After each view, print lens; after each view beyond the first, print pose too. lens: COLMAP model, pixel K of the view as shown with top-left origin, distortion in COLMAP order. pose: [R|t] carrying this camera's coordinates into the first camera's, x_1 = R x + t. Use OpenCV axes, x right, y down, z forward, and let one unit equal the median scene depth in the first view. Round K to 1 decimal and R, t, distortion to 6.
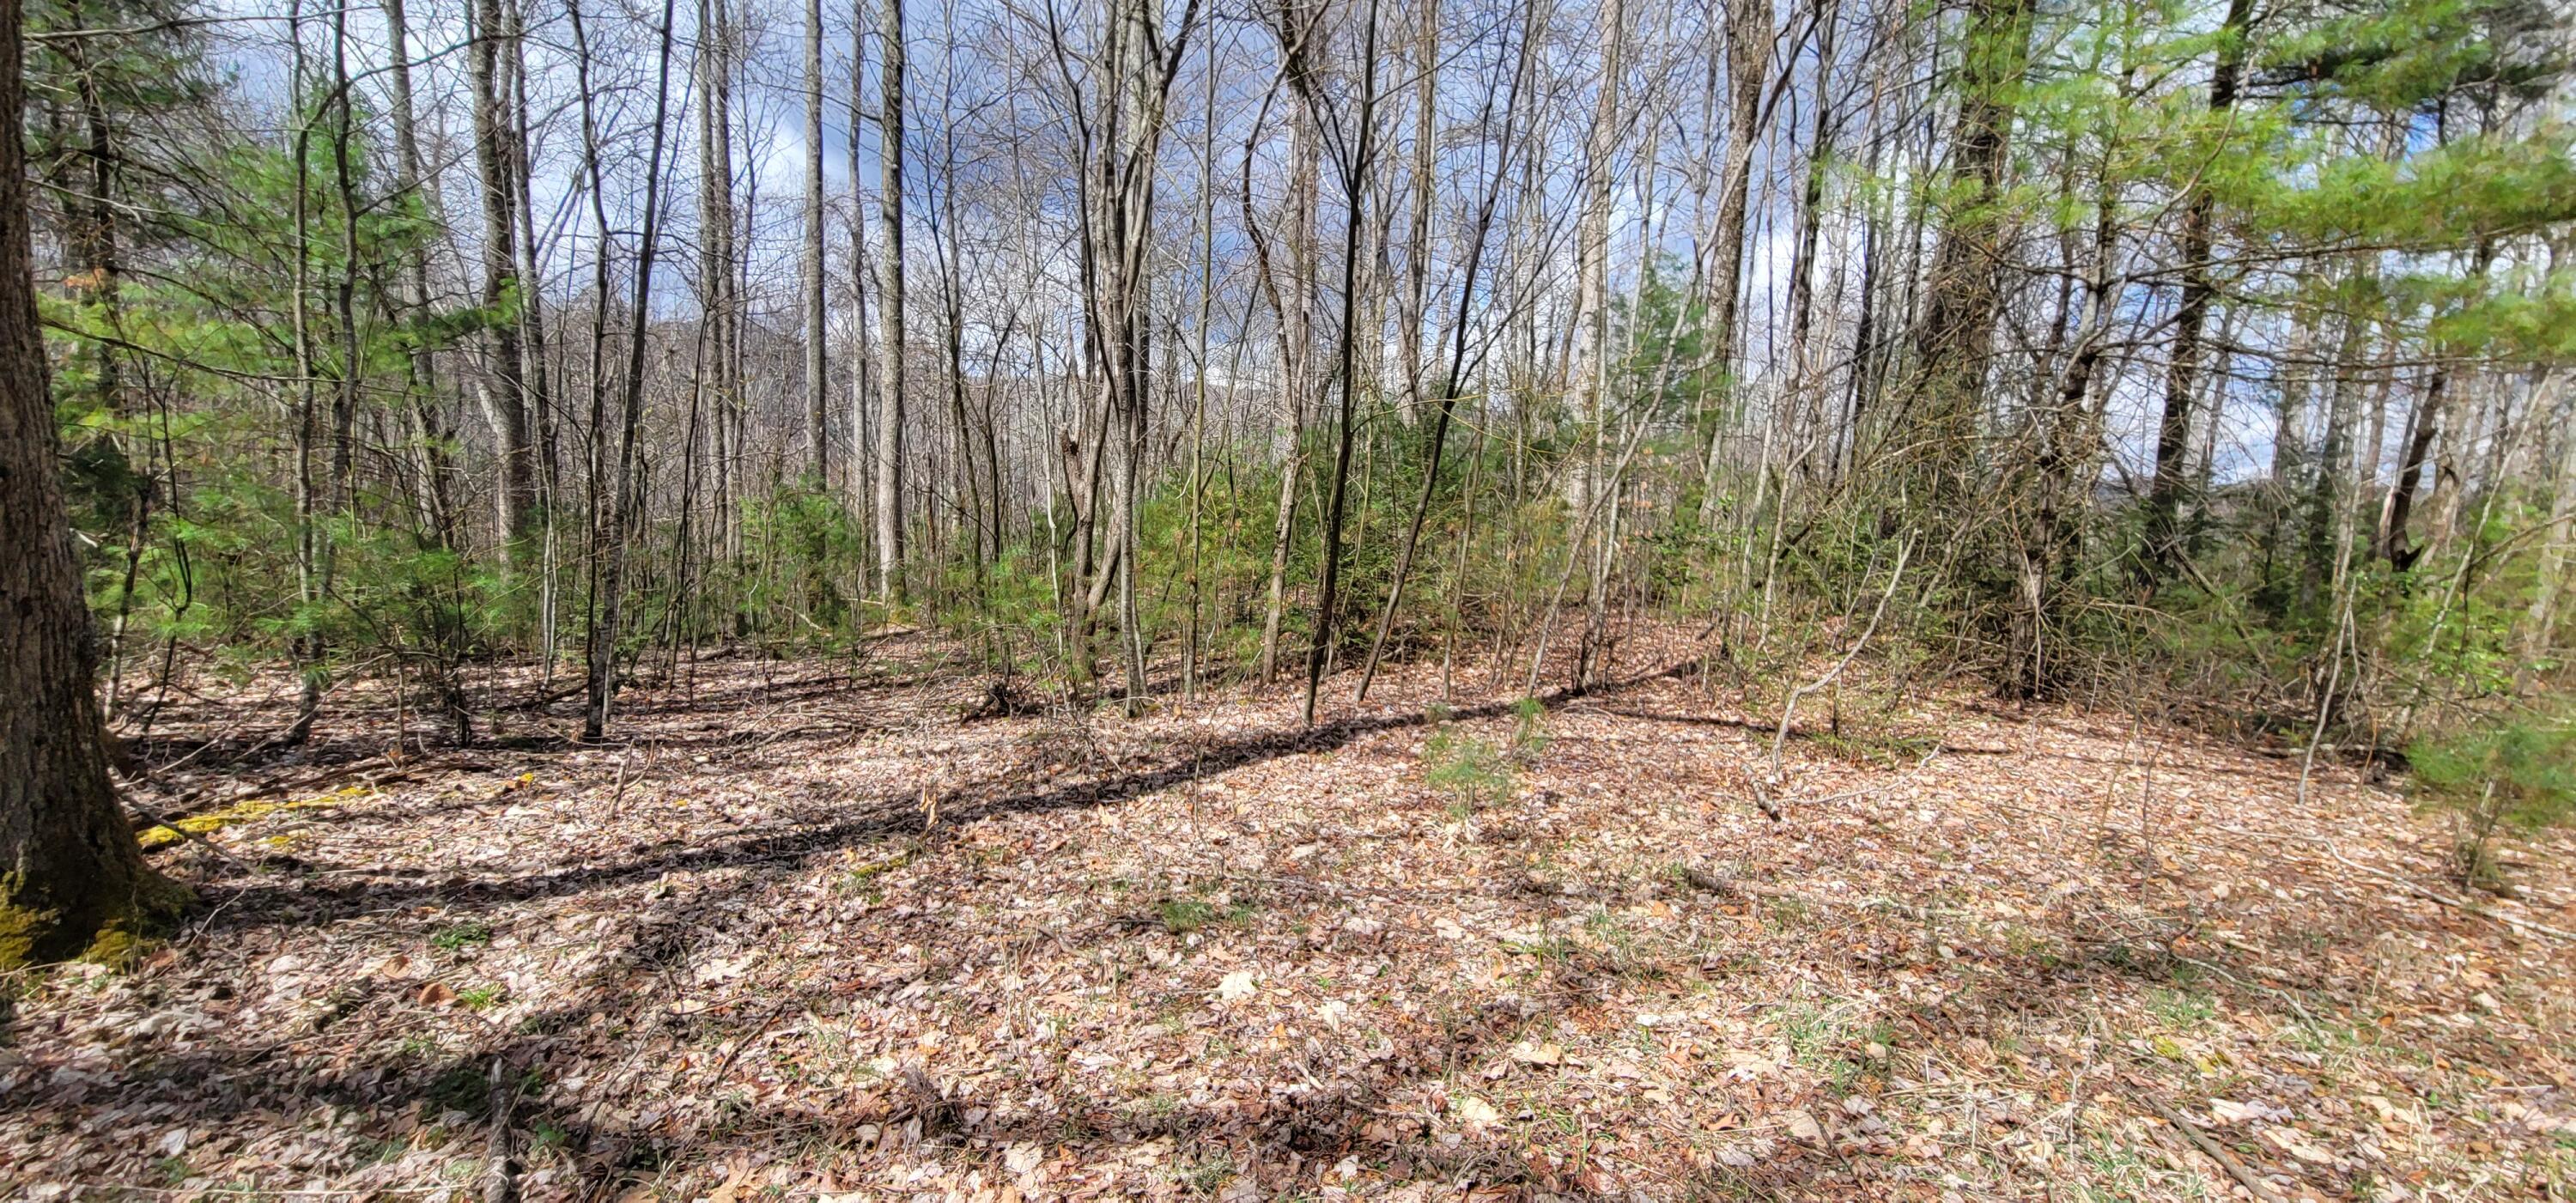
lens RADIAL K [[1054.2, 0, 1295.5], [0, 1054.2, 602.6], [0, 0, 1]] dist [-0.005722, 0.001440]
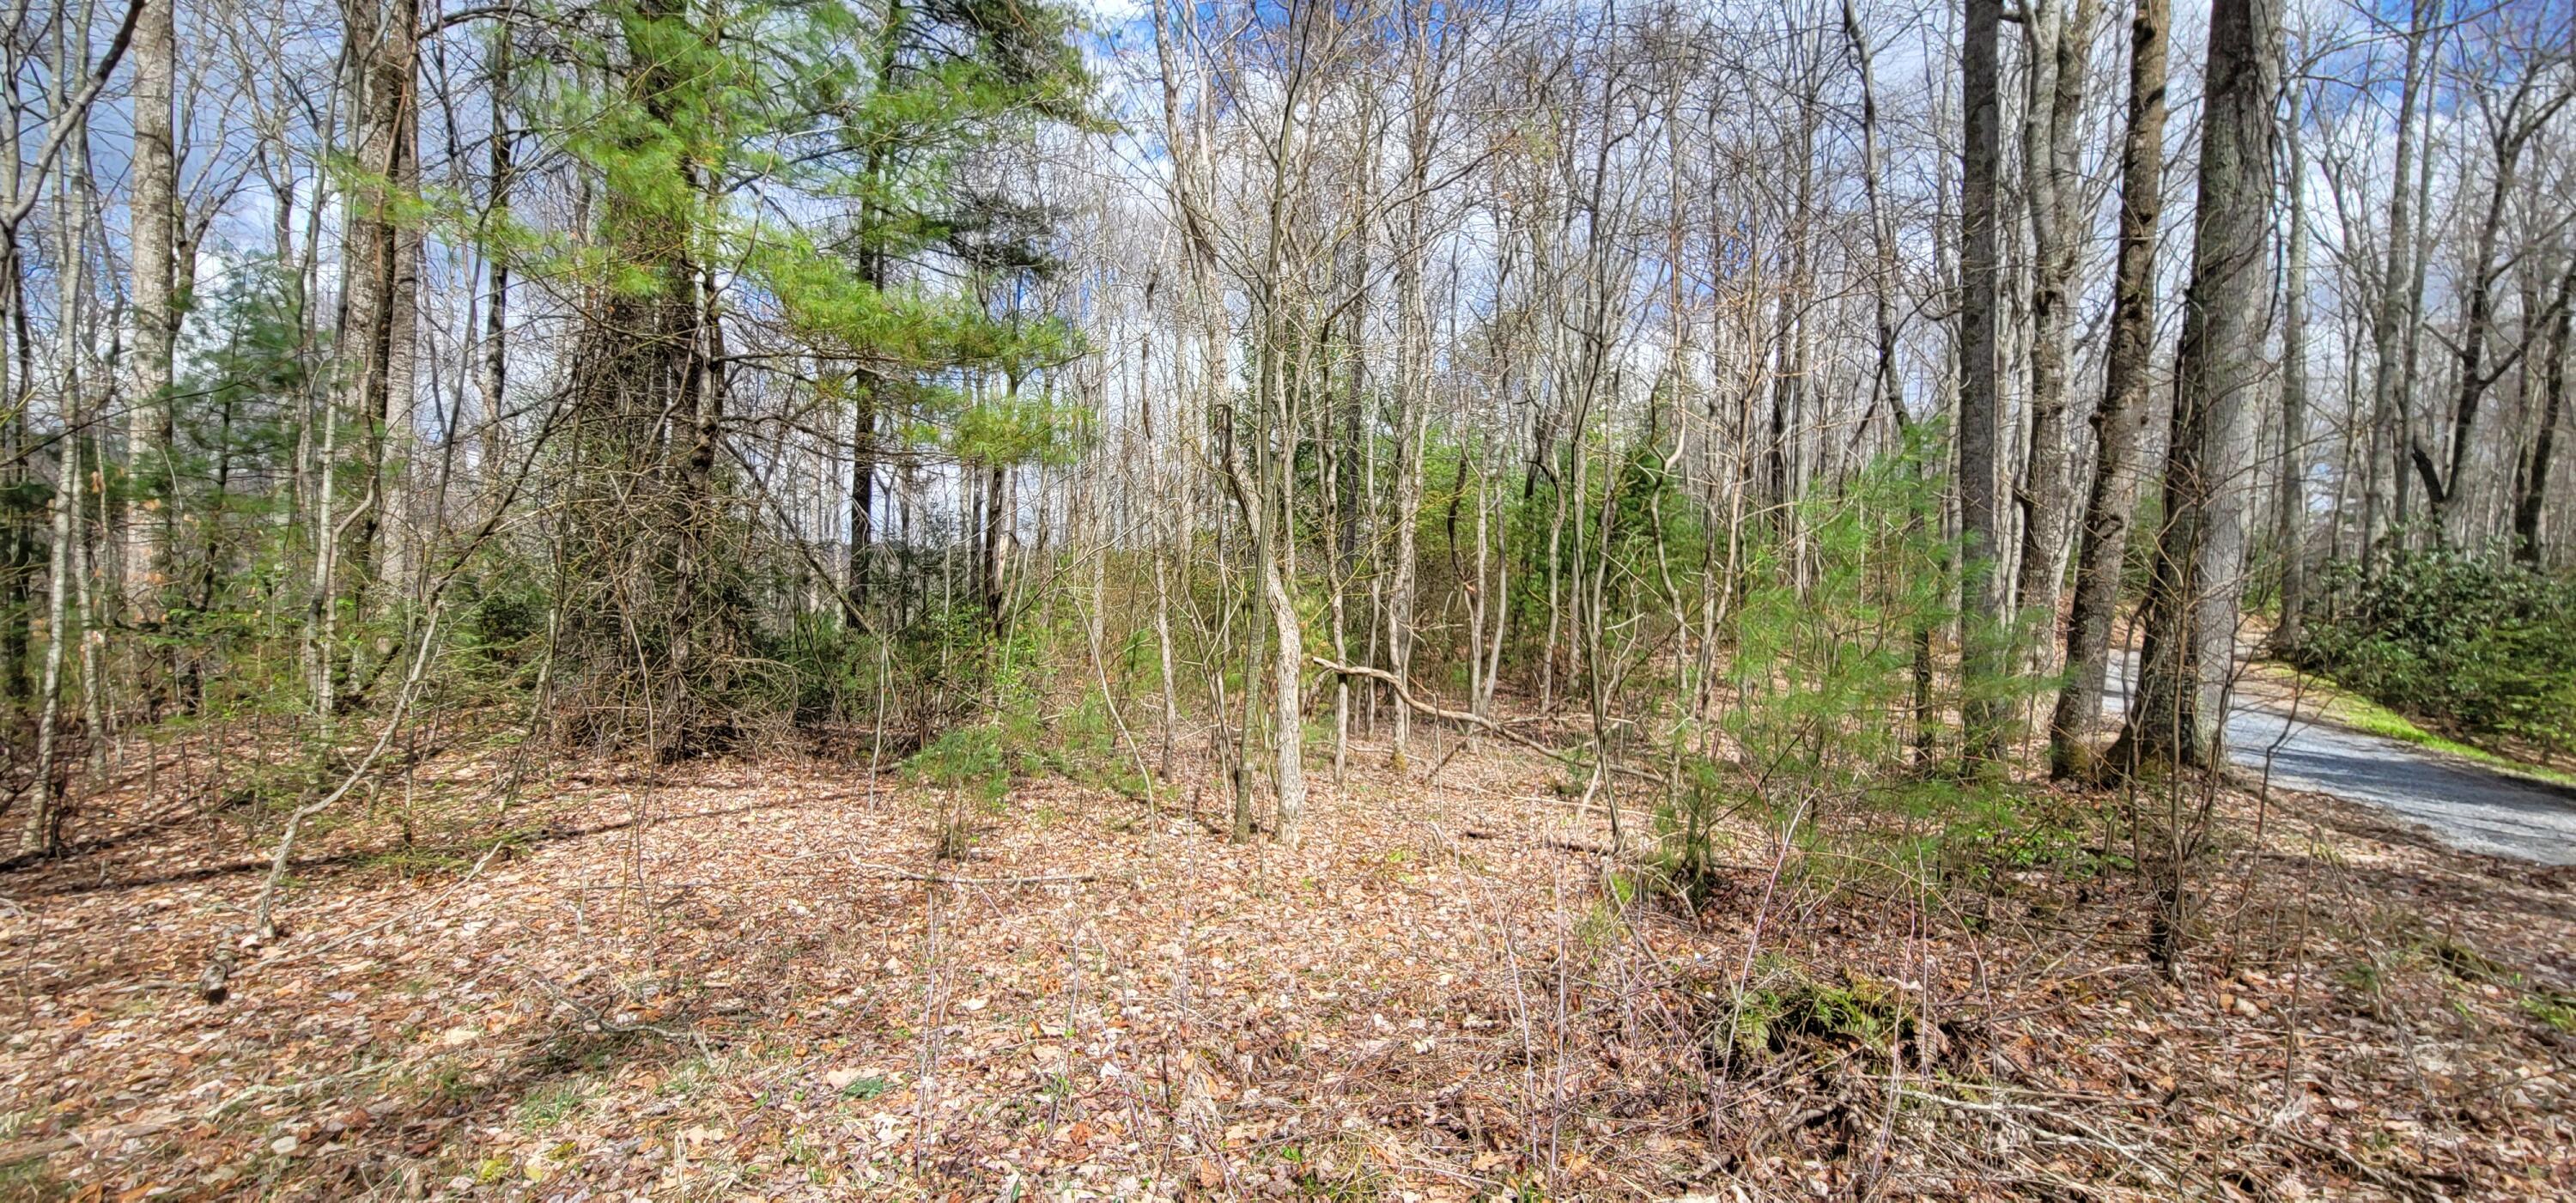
lens RADIAL K [[1054.2, 0, 1294.1], [0, 1054.2, 609.5], [0, 0, 1]] dist [-0.005722, 0.001440]
pose [[0.509822, -0.054670, 0.858541, 0.132812], [0.100335, 0.994947, 0.003775, 0.003126], [-0.854409, 0.084217, 0.512731, -0.028319]]
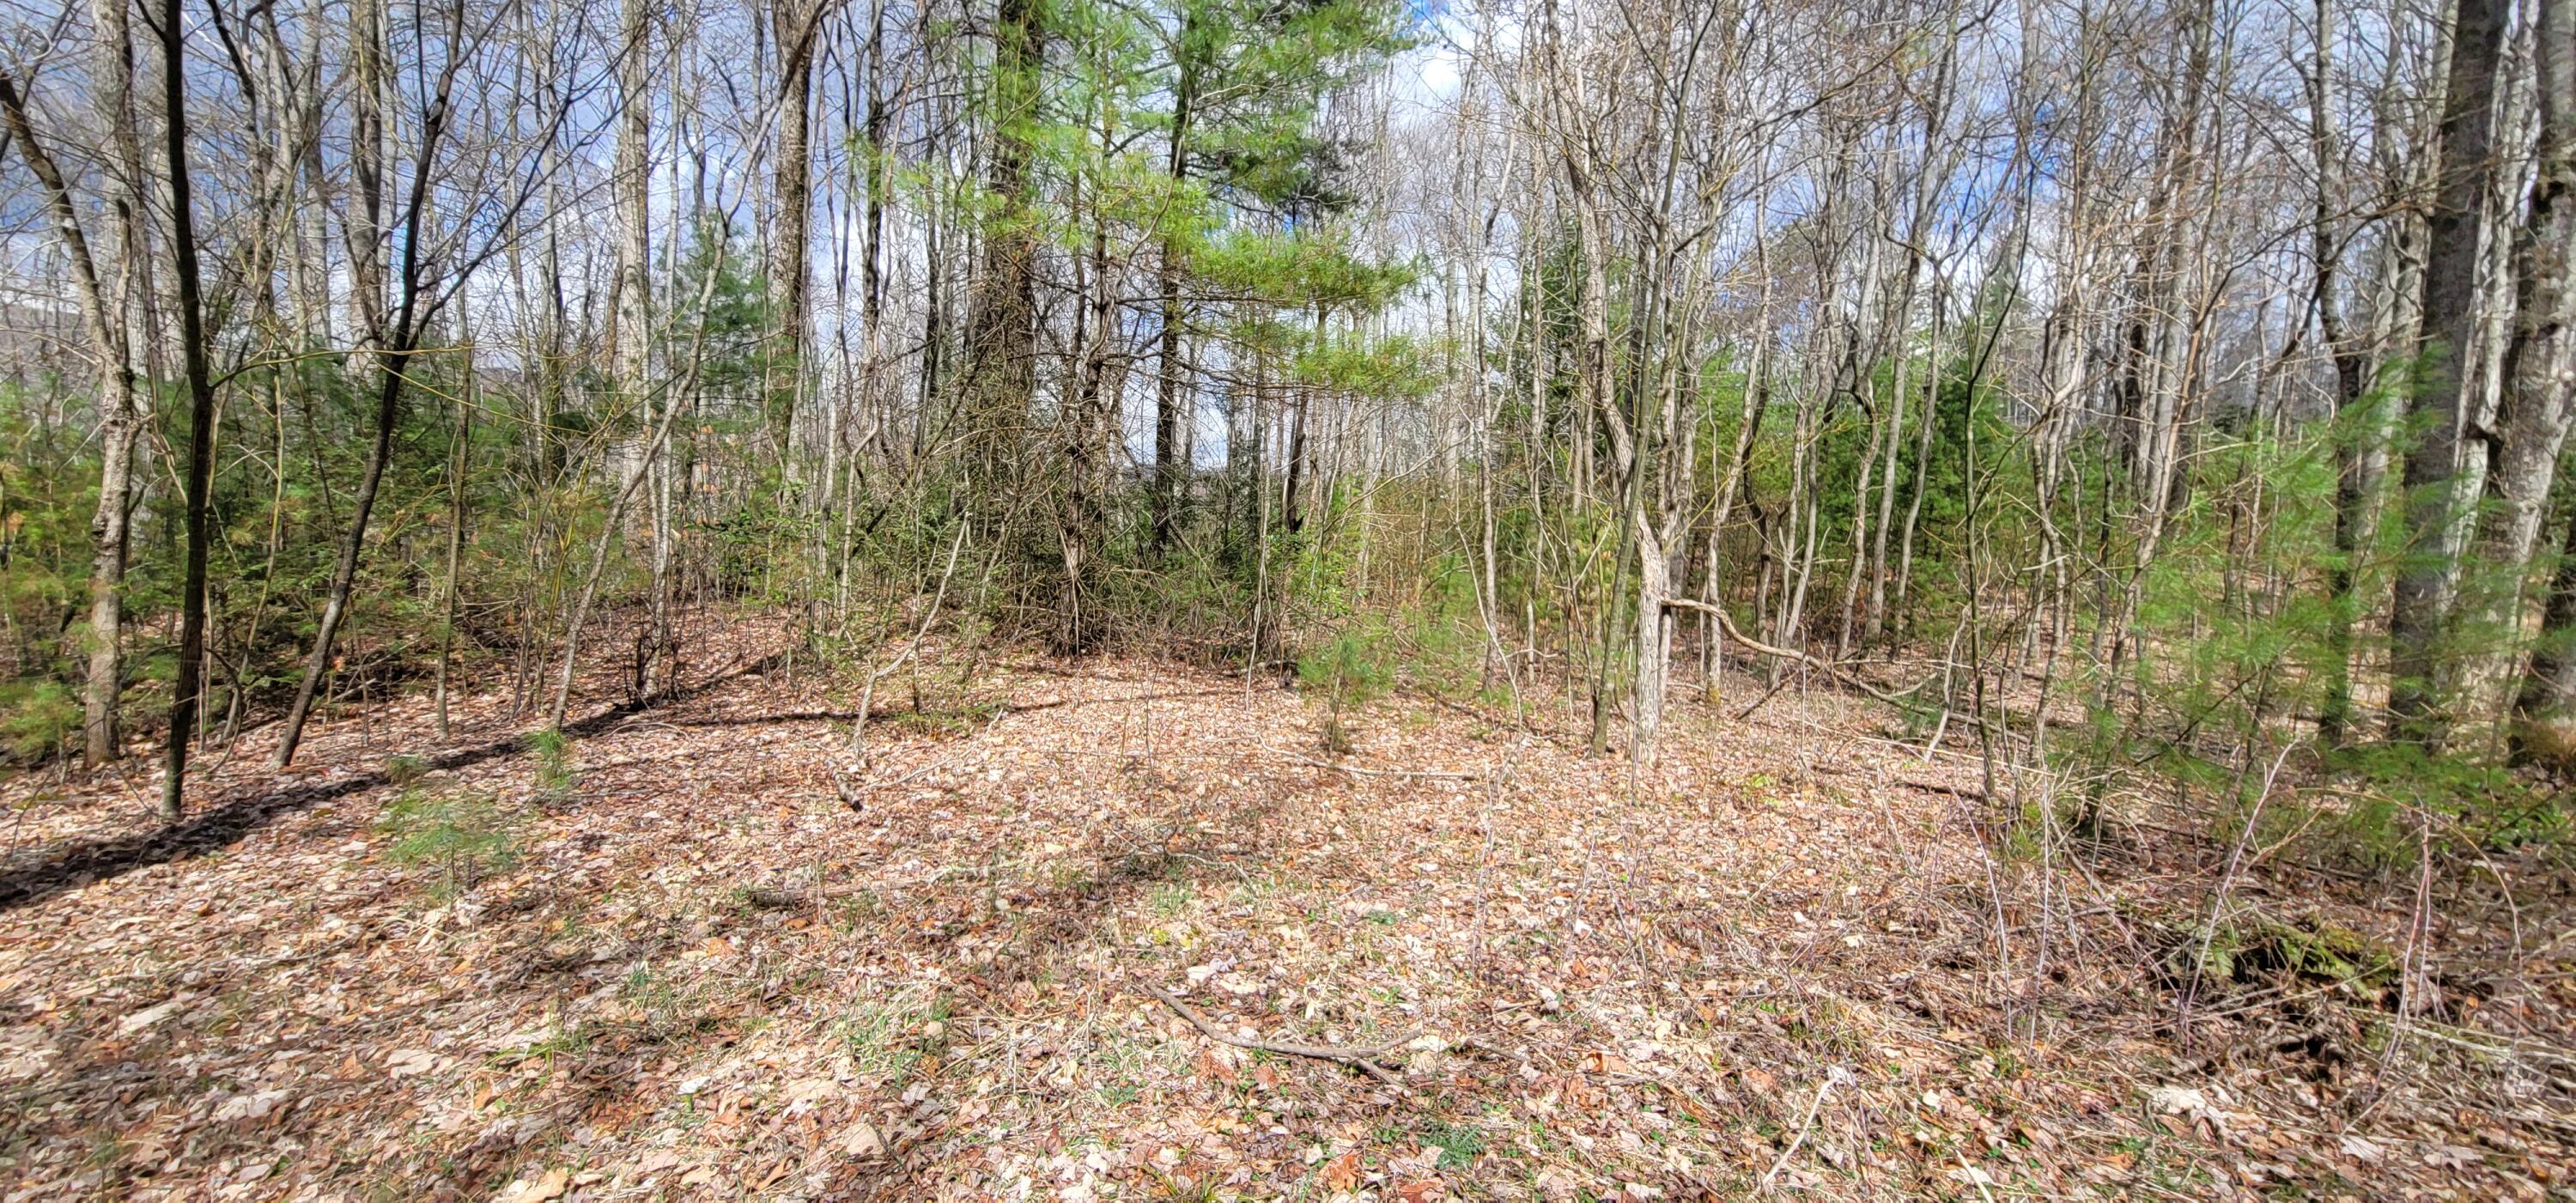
lens RADIAL K [[1054.2, 0, 1296.4], [0, 1054.2, 599.3], [0, 0, 1]] dist [-0.005722, 0.001440]
pose [[0.690432, -0.078548, 0.719121, 0.027272], [0.068558, 0.996718, 0.043047, -0.002648], [-0.720142, 0.019580, 0.693551, 0.008968]]
